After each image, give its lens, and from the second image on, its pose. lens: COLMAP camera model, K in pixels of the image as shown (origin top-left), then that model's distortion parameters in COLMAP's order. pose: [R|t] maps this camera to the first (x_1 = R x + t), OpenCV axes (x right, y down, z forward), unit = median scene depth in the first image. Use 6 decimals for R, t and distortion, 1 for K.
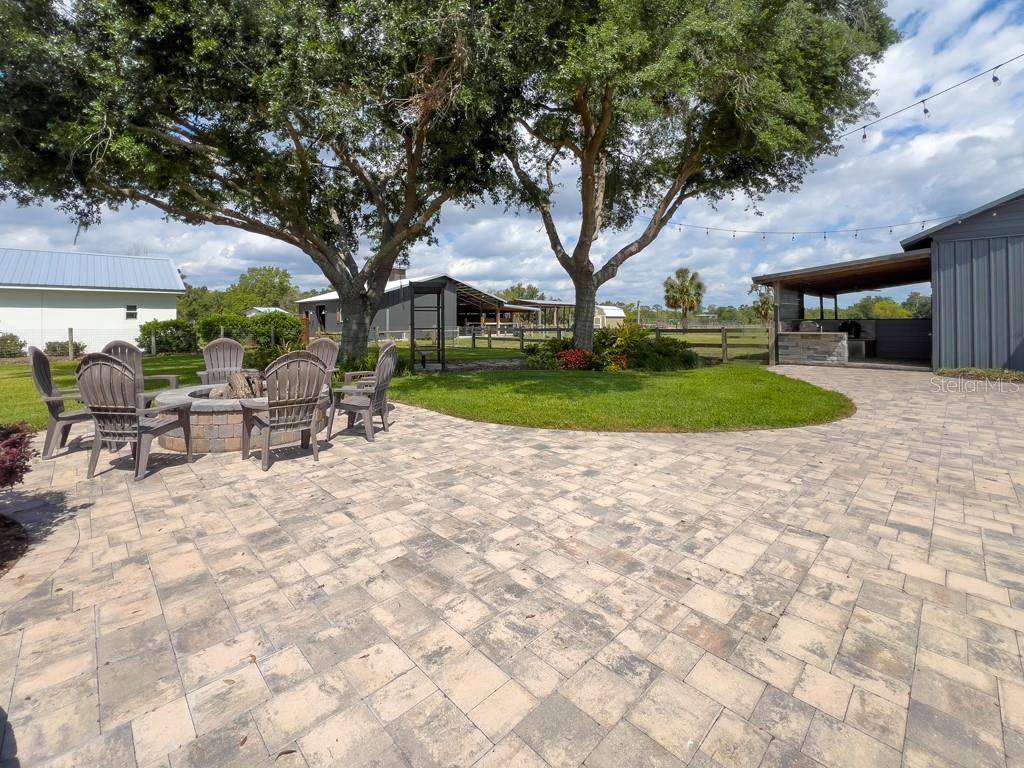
lens RADIAL K [[446.6, 0, 513.2], [0, 446.6, 316.6], [0, 0, 1]] dist [0.003242, -0.001593]
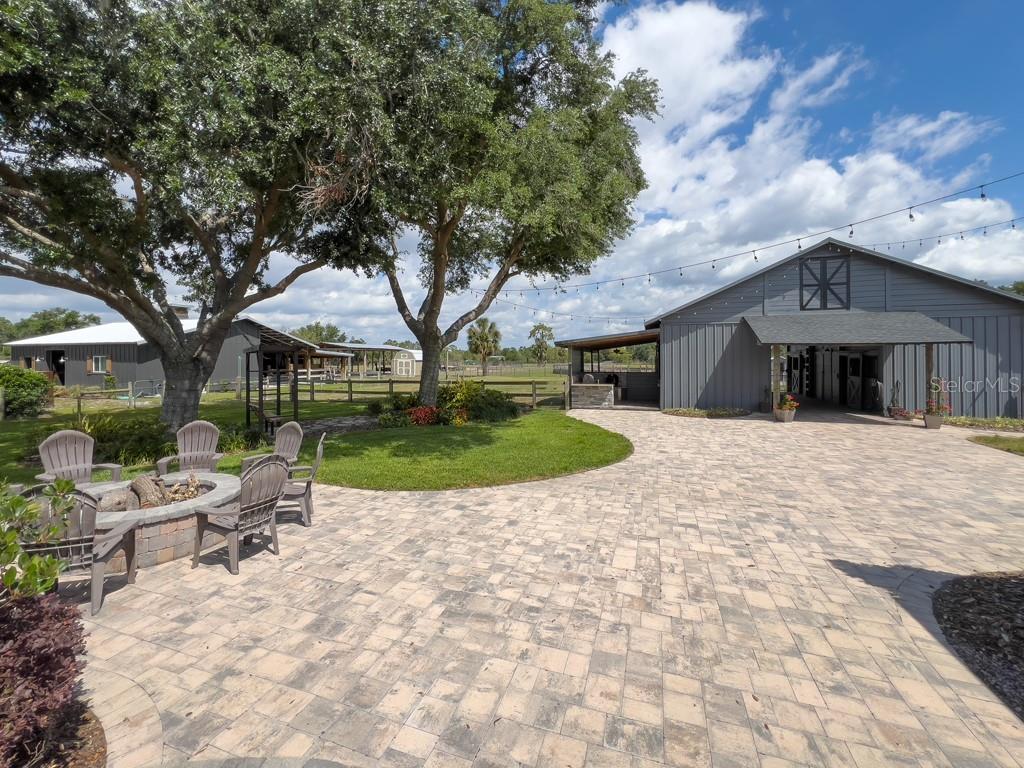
lens RADIAL K [[423.7, 0, 532.2], [0, 423.7, 351.4], [0, 0, 1]] dist [0.002456, -0.000479]
pose [[0.883054, 0.020425, 0.468827, -0.477679], [-0.013295, 0.999740, -0.018513, -0.188014], [-0.469083, 0.010115, 0.883096, -0.230585]]
